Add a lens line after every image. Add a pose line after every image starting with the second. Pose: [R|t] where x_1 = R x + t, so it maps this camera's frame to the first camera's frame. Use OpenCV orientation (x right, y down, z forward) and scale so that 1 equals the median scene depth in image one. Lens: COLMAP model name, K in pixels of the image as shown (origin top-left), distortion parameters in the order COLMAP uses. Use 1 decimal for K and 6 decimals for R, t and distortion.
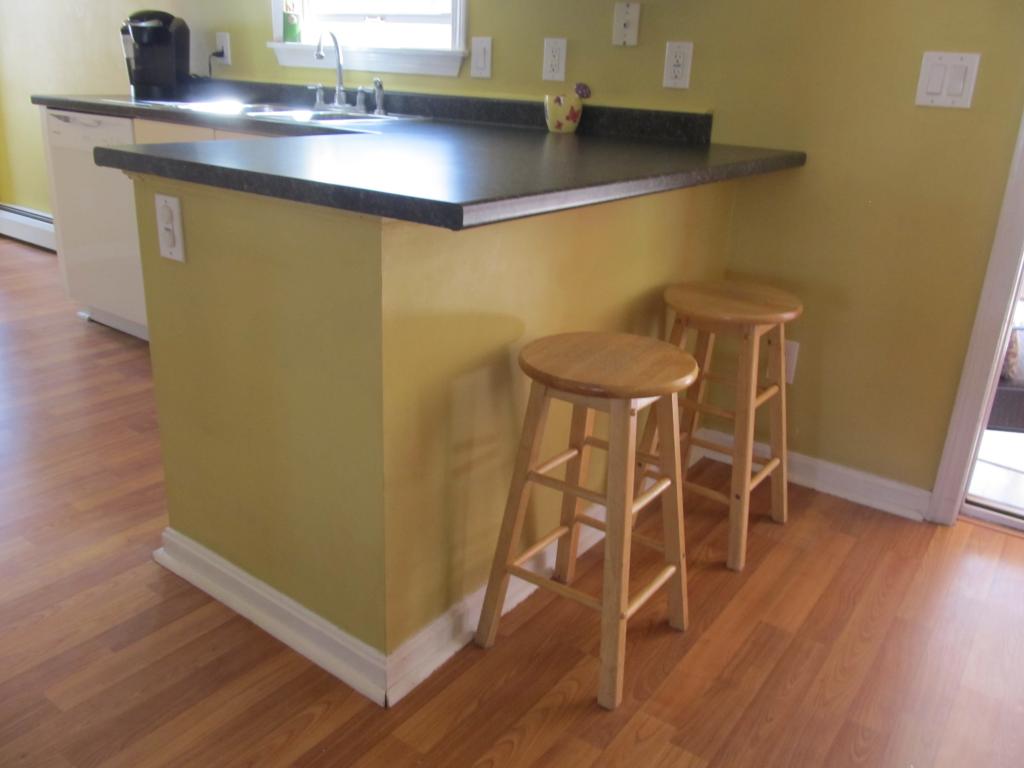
lens RADIAL K [[846.6, 0, 512.0], [0, 846.6, 384.0], [0, 0, 1]] dist [-0.061696, 0.022707]
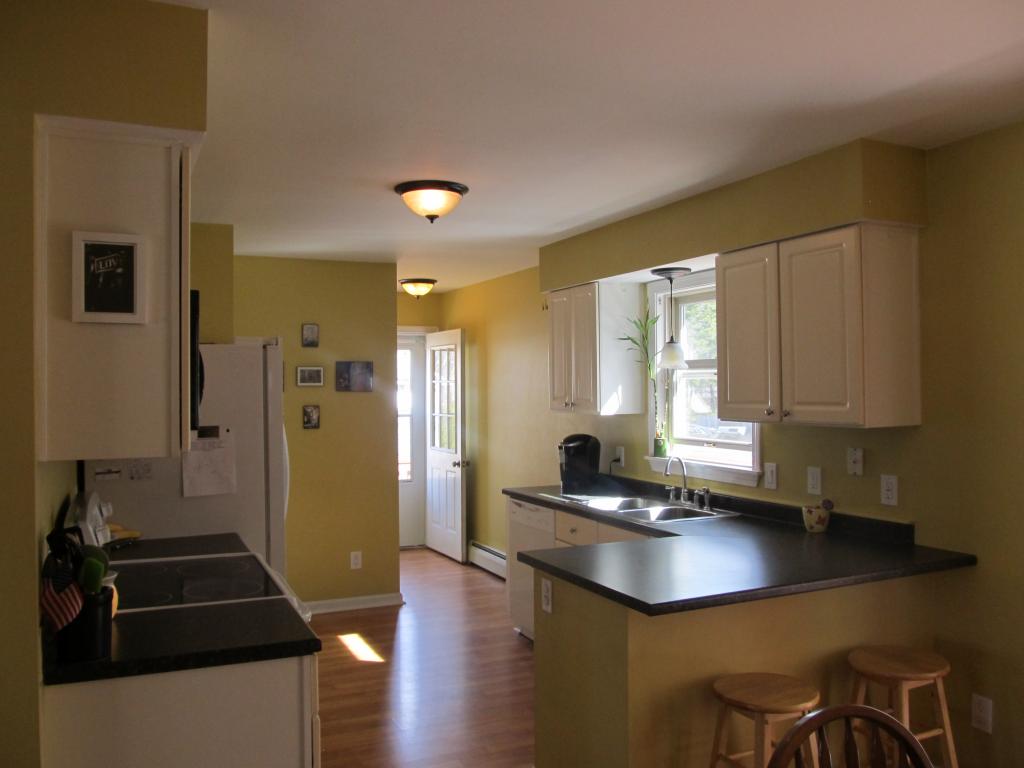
lens RADIAL K [[845.8, 0, 535.9], [0, 845.8, 406.0], [0, 0, 1]] dist [-0.013635, -0.017320]
pose [[0.884800, -0.042862, -0.463996, 0.280202], [-0.118114, 0.942610, -0.312307, 0.008865], [0.450753, 0.331134, 0.828958, -0.442013]]
